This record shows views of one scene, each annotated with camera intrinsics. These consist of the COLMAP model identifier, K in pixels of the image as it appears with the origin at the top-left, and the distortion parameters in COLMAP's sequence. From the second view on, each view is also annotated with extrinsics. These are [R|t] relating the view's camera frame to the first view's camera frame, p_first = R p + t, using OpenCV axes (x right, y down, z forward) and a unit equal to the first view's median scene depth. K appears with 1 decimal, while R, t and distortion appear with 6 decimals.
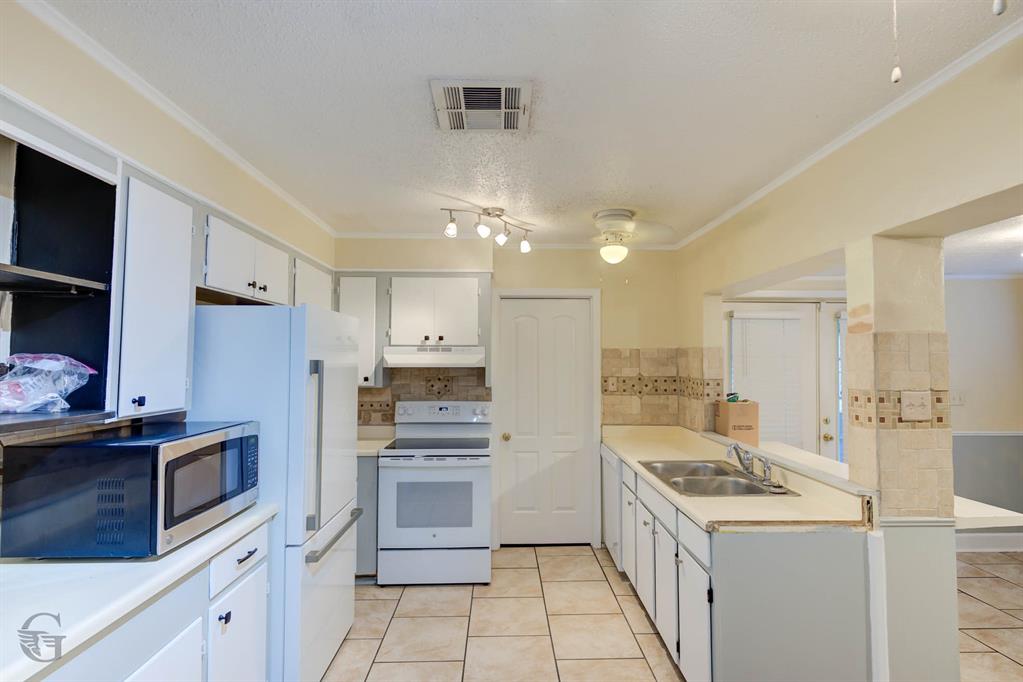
lens RADIAL K [[503.9, 0, 511.5], [0, 503.9, 341.0], [0, 0, 1]] dist [-0.000341, -0.000111]
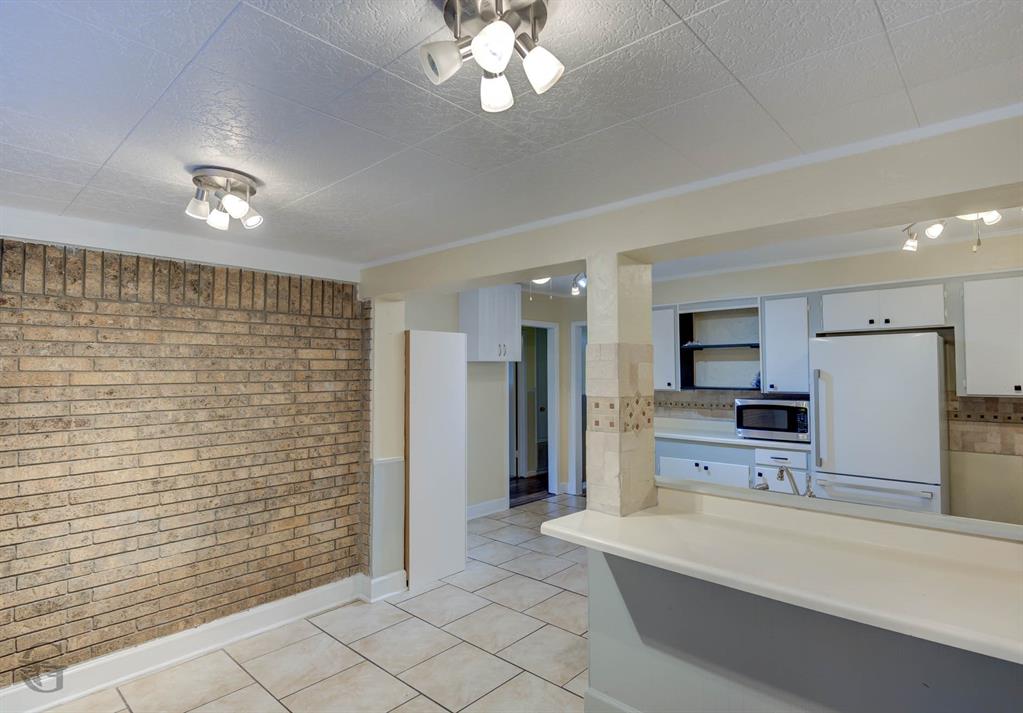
lens RADIAL K [[536.9, 0, 511.5], [0, 536.9, 356.5], [0, 0, 1]] dist [-0.001278, -0.000937]
pose [[-0.714026, -0.016922, -0.699914, 1.783815], [0.036732, 0.997426, -0.061588, 0.072576], [0.699154, -0.069685, -0.711567, 1.694871]]
